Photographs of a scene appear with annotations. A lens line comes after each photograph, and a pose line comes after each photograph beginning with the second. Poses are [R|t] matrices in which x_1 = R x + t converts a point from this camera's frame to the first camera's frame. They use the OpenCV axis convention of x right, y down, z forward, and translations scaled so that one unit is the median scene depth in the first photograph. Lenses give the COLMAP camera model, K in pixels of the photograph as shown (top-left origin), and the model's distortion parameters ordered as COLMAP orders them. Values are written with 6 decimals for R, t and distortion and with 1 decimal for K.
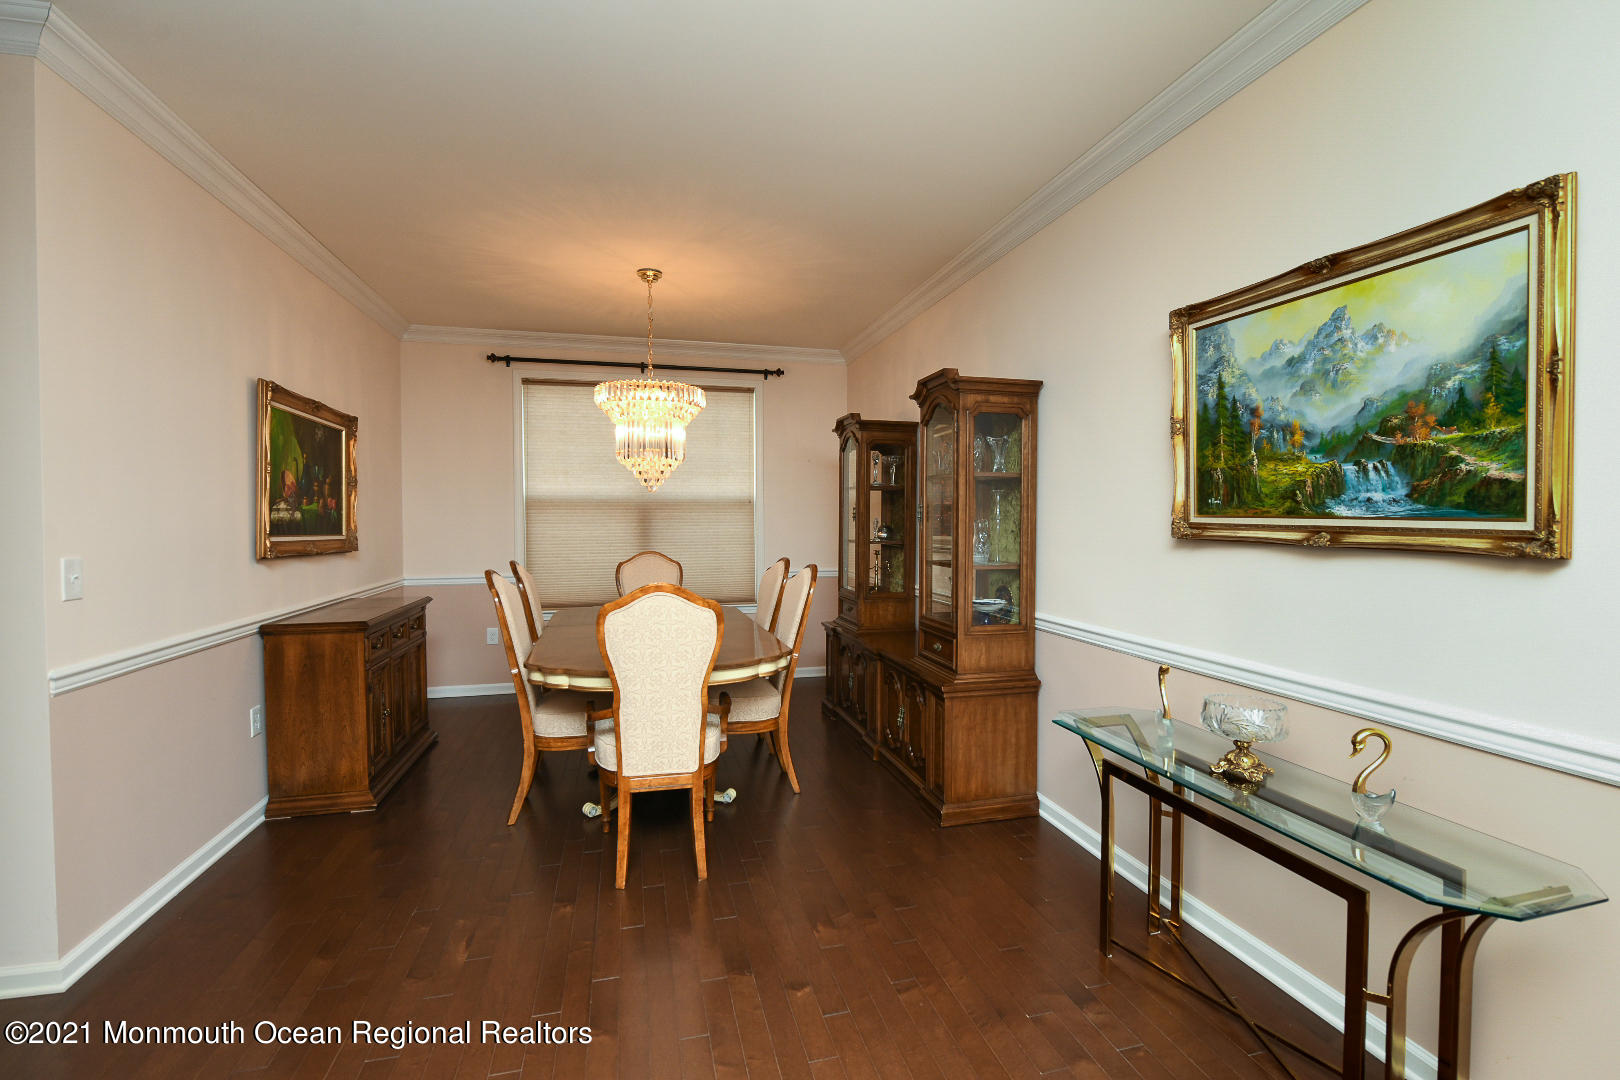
lens RADIAL K [[709.2, 0, 804.0], [0, 709.2, 528.4], [0, 0, 1]] dist [-0.016071, -0.000121]
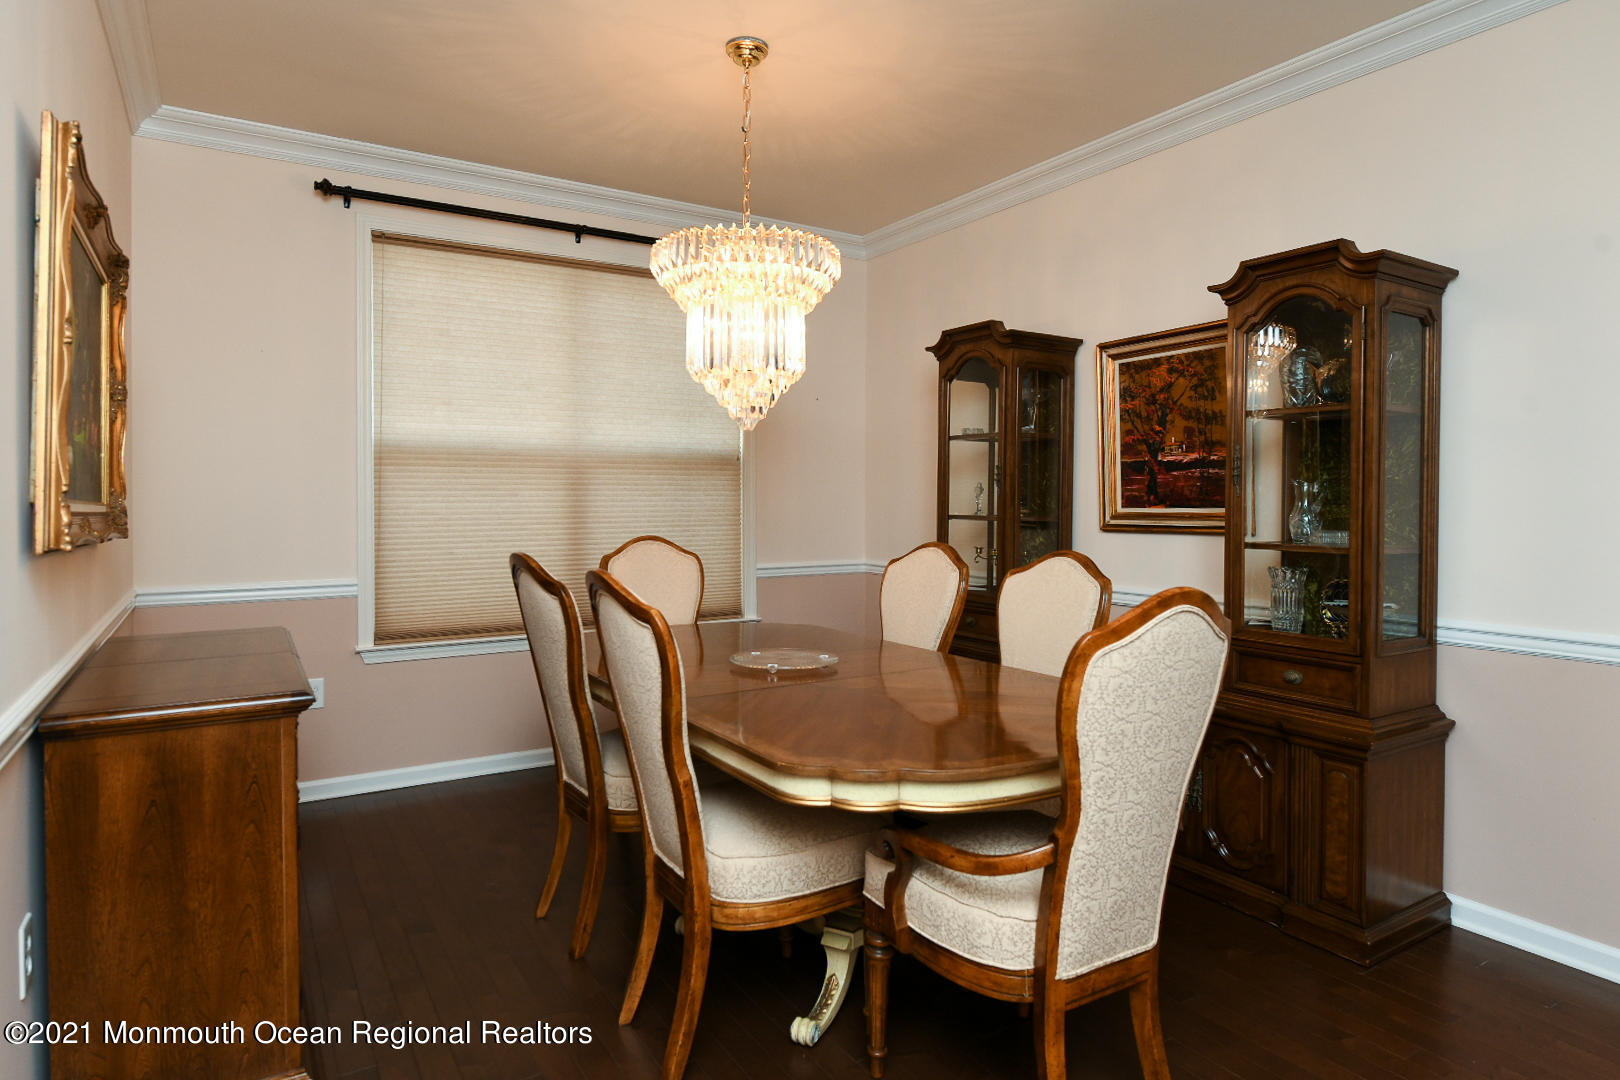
lens RADIAL K [[916.7, 0, 786.6], [0, 916.7, 508.4], [0, 0, 1]] dist [-0.012323, -0.001631]
pose [[0.955368, 0.001015, 0.295416, -0.501366], [0.001096, 0.999975, -0.006980, 0.020994], [-0.295416, 0.006993, 0.955343, 0.358978]]
